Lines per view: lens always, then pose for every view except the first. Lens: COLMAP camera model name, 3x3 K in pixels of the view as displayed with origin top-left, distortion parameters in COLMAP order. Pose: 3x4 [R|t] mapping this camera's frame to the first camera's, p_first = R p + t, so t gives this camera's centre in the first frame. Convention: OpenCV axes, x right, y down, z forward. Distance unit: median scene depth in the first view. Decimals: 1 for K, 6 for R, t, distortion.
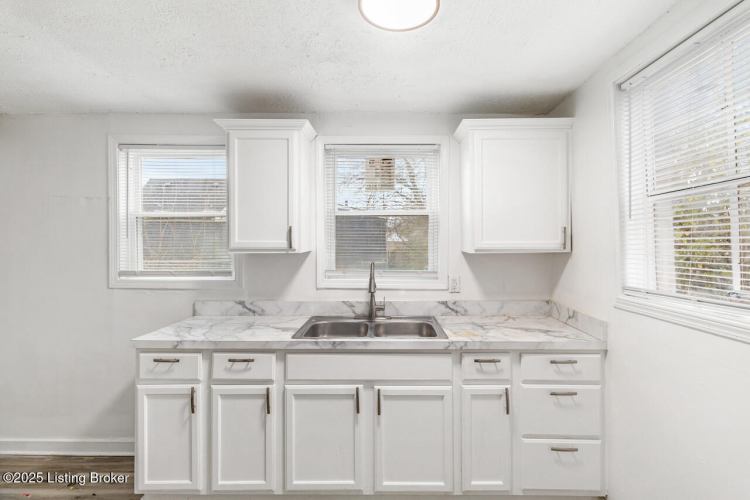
lens RADIAL K [[348.8, 0, 377.1], [0, 348.8, 247.8], [0, 0, 1]] dist [-0.001738, 0.001761]
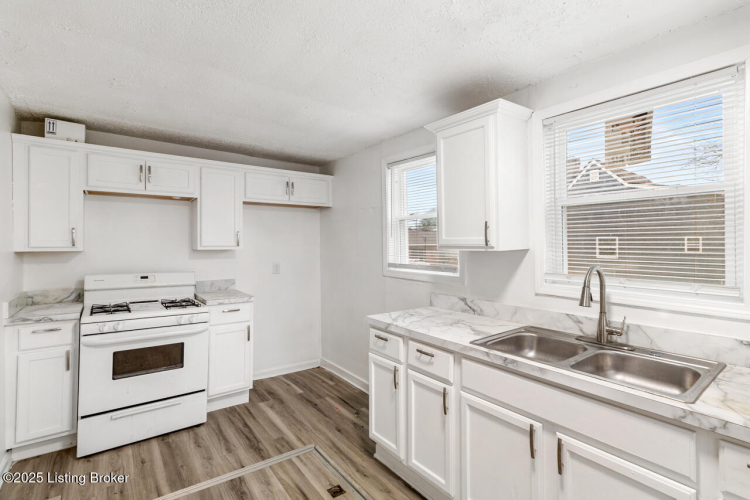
lens RADIAL K [[348.8, 0, 376.7], [0, 348.8, 245.7], [0, 0, 1]] dist [-0.001738, 0.001761]
pose [[0.615575, 0.003356, -0.788071, 0.295915], [-0.005300, 0.999986, 0.000119, 0.003388], [0.788060, 0.004104, 0.615585, 0.213921]]
